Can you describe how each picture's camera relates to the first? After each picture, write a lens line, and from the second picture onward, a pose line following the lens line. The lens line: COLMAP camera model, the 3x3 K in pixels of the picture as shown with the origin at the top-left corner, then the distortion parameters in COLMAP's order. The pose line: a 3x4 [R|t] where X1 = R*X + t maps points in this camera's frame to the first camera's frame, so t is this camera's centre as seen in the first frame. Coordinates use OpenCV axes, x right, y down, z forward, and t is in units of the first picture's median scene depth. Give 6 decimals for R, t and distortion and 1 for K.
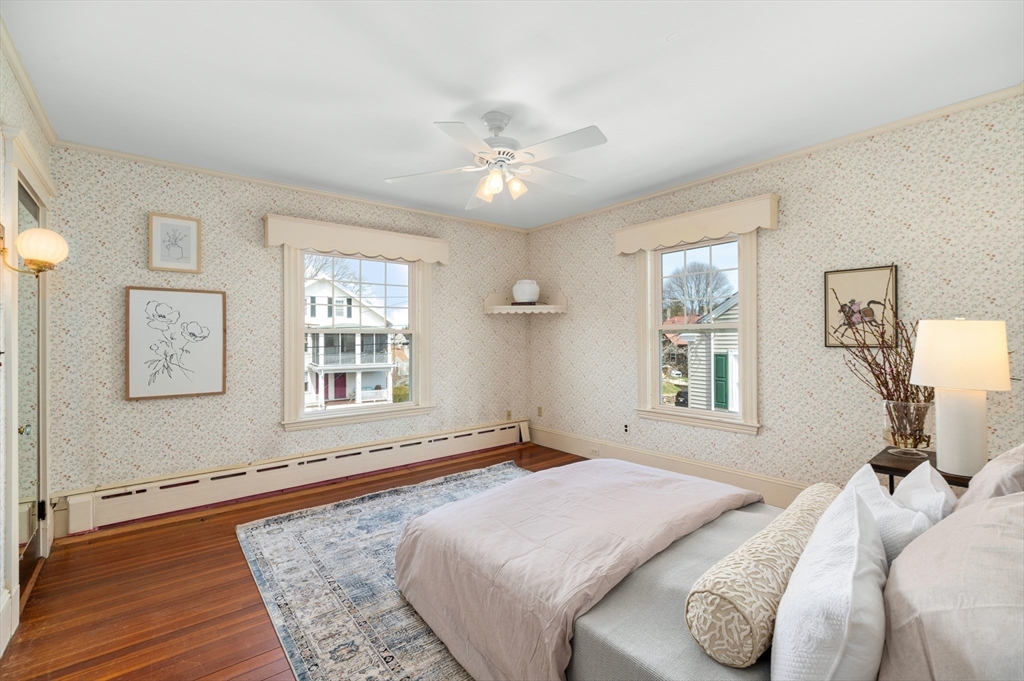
lens RADIAL K [[450.2, 0, 513.3], [0, 450.2, 339.3], [0, 0, 1]] dist [0.000542, -0.000391]
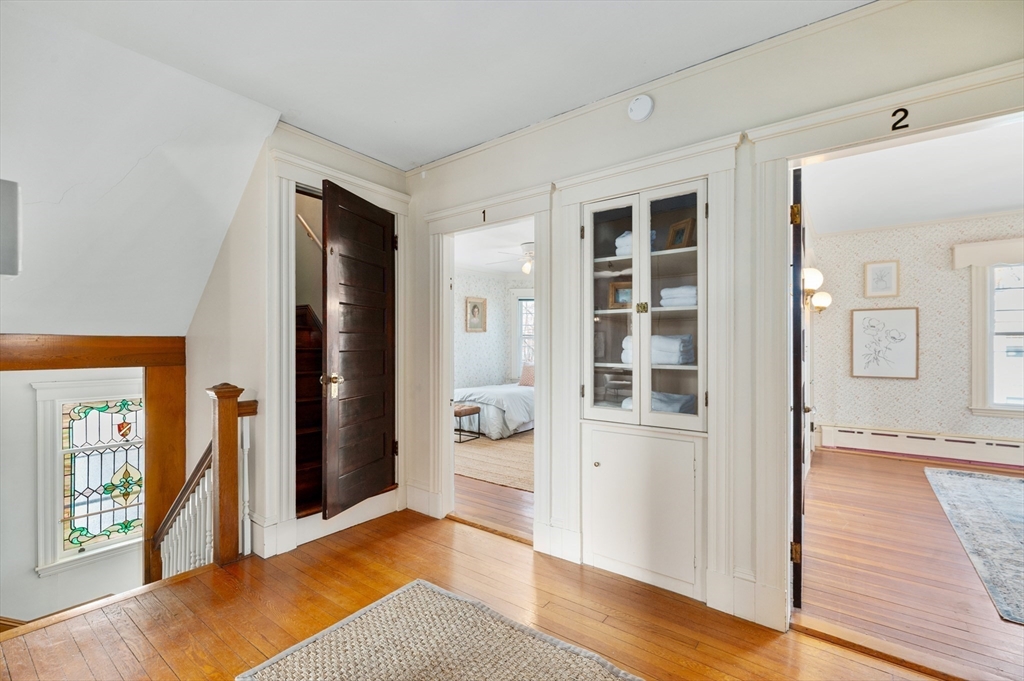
lens RADIAL K [[450.2, 0, 511.4], [0, 450.2, 341.6], [0, 0, 1]] dist [0.000542, -0.000391]
pose [[0.243431, 0.001320, -0.969917, 0.447550], [0.000775, 0.999998, 0.001555, -0.001101], [0.969918, -0.001131, 0.243430, -0.619374]]
